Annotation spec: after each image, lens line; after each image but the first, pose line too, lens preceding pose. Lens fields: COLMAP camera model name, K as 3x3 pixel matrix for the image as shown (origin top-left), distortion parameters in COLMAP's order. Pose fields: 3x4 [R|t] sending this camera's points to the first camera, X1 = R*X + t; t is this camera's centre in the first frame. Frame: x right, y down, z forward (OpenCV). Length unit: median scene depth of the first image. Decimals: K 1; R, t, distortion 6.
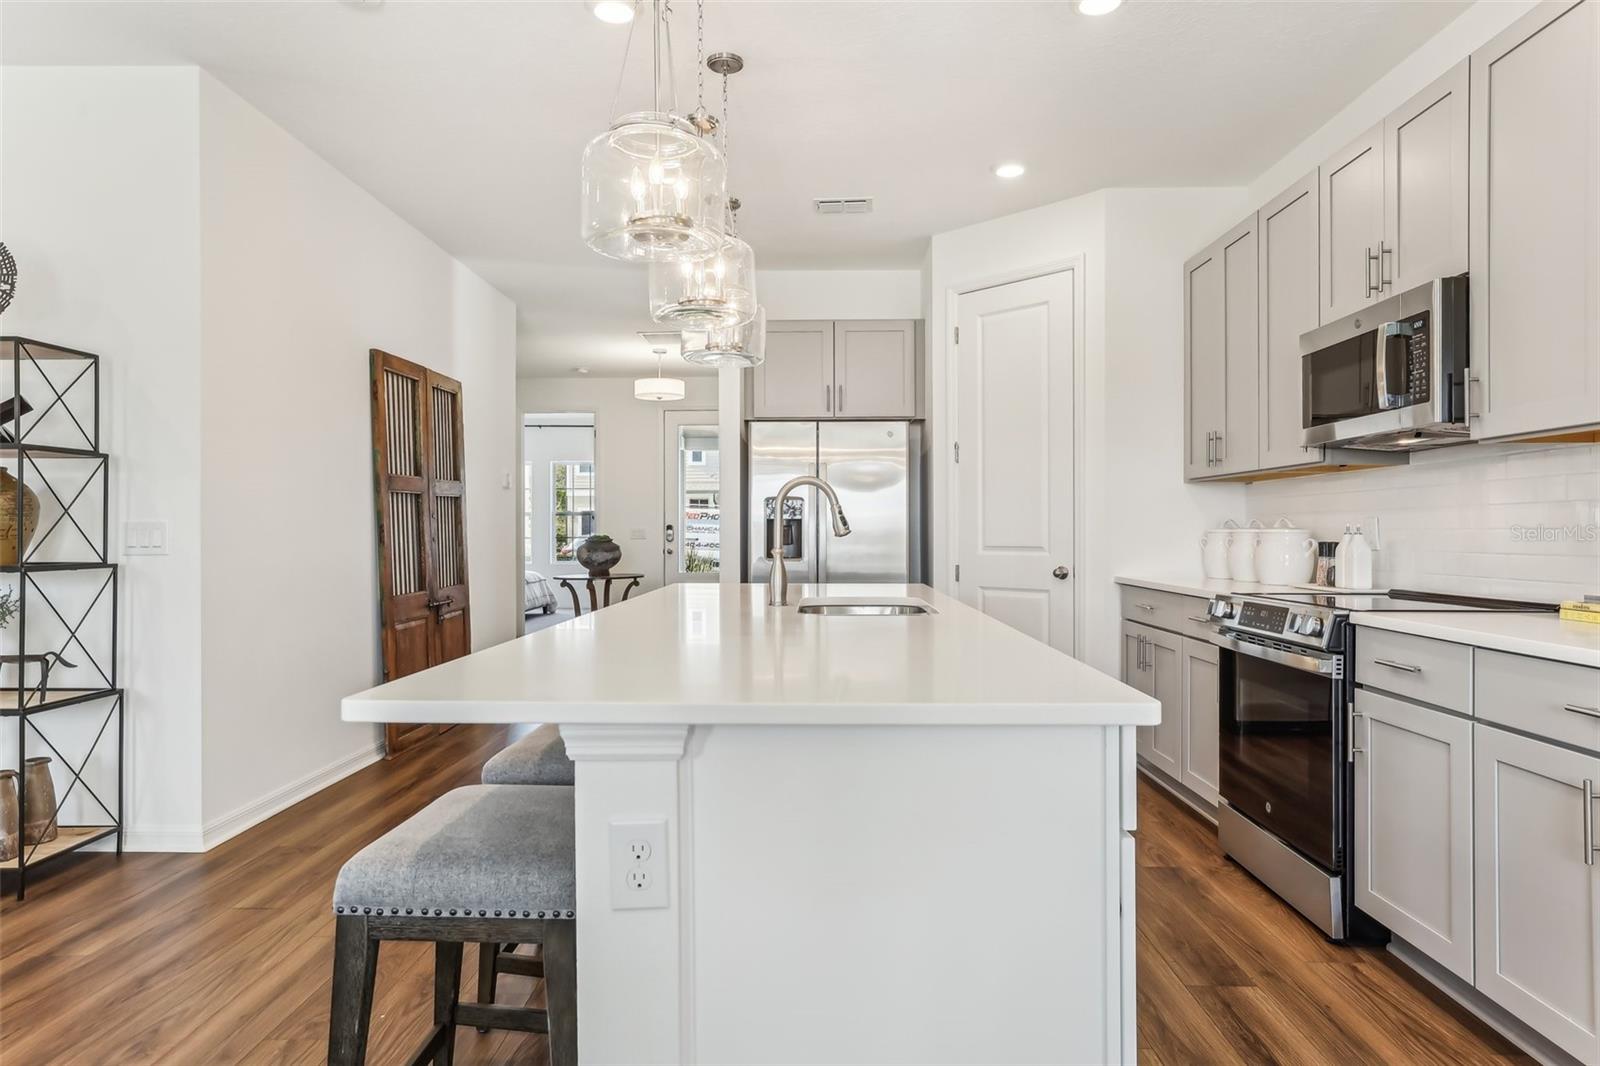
lens RADIAL K [[945.2, 0, 800.0], [0, 945.2, 533.0], [0, 0, 1]] dist [-0.030531, 0.031844]
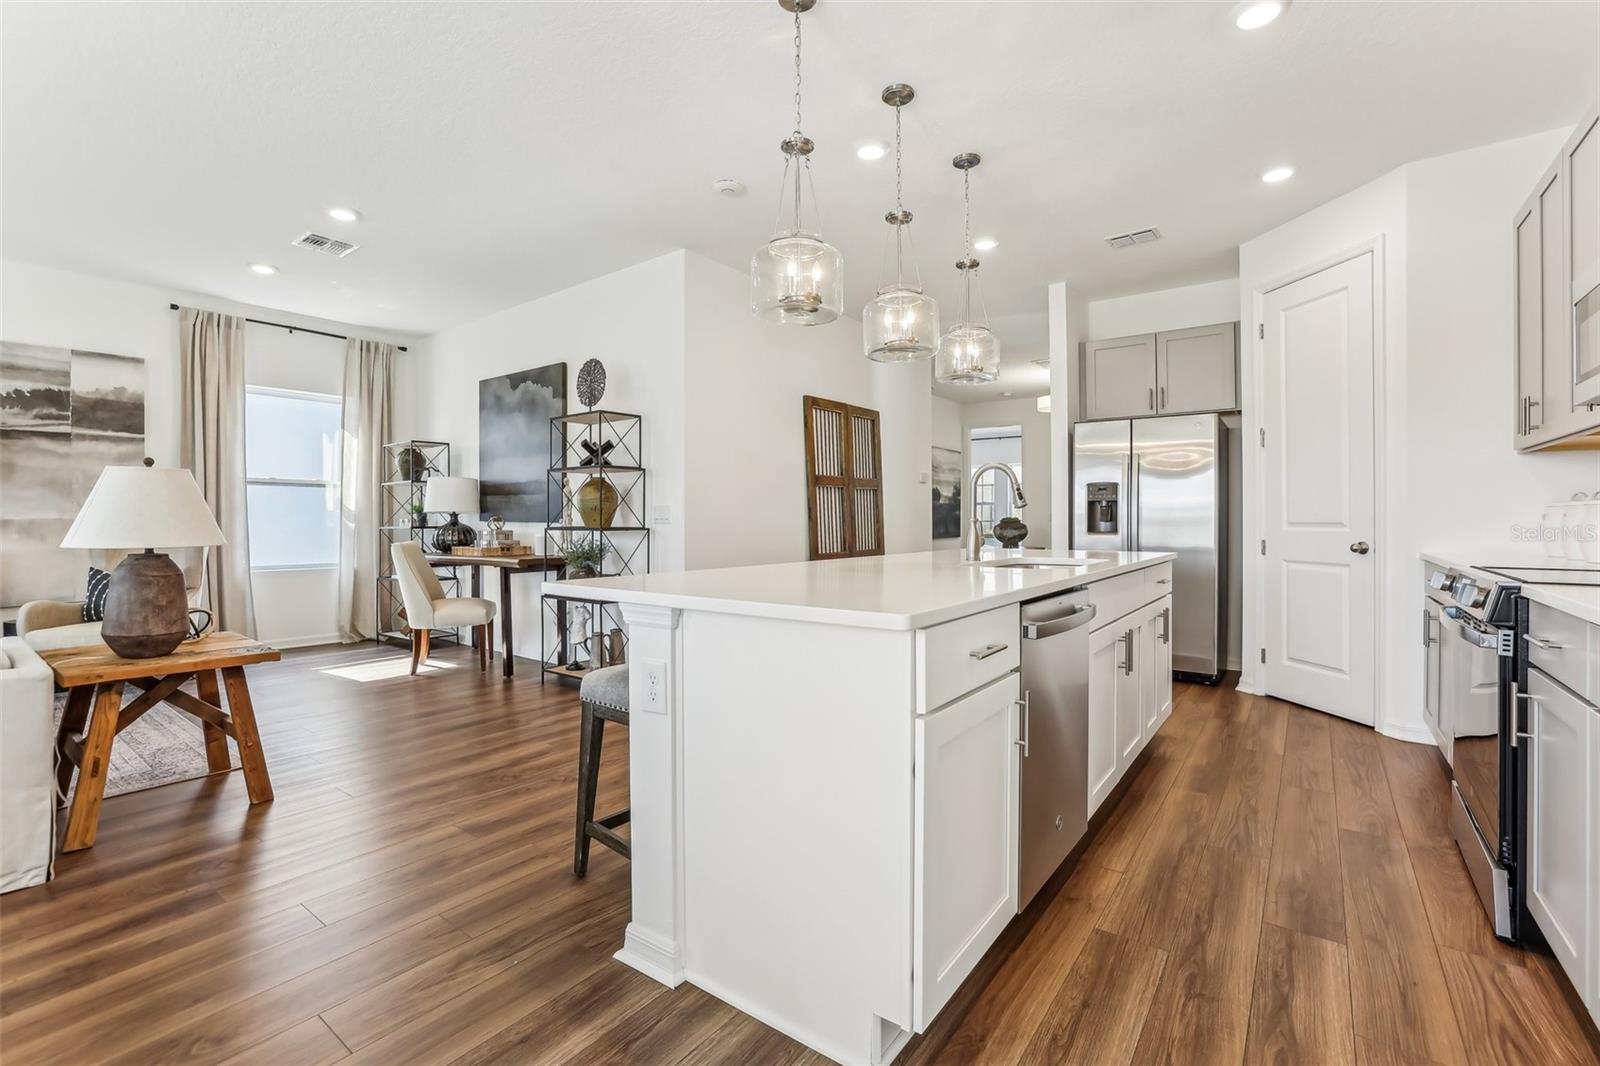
lens RADIAL K [[711.1, 0, 803.2], [0, 711.1, 520.9], [0, 0, 1]] dist [-0.028353, 0.008361]
pose [[0.819559, 0.000407, -0.572995, 0.292611], [0.000263, 0.999999, 0.001086, 0.016009], [0.572995, -0.001041, 0.819558, 0.030746]]
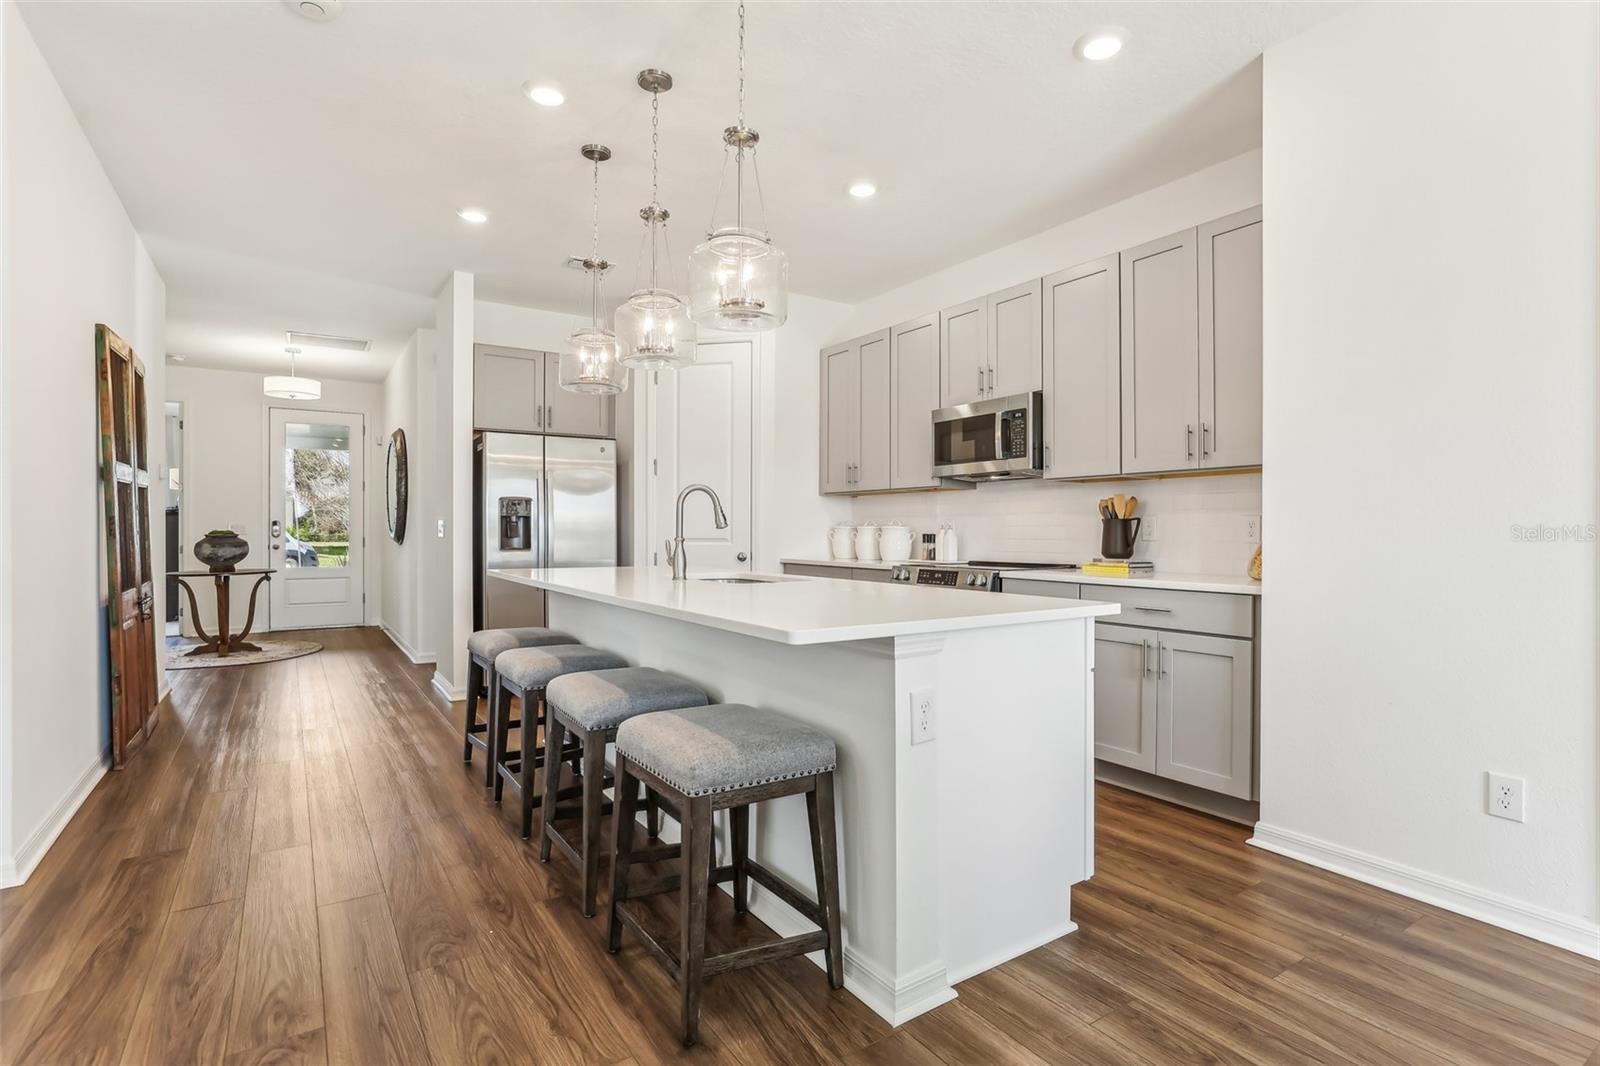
lens RADIAL K [[777.6, 0, 806.3], [0, 777.6, 535.3], [0, 0, 1]] dist [-0.018339, 0.000285]
pose [[0.819210, -0.000538, 0.573493, -0.420069], [-0.002082, 0.999990, 0.003911, 0.007429], [-0.573490, -0.004398, 0.819201, -0.010070]]
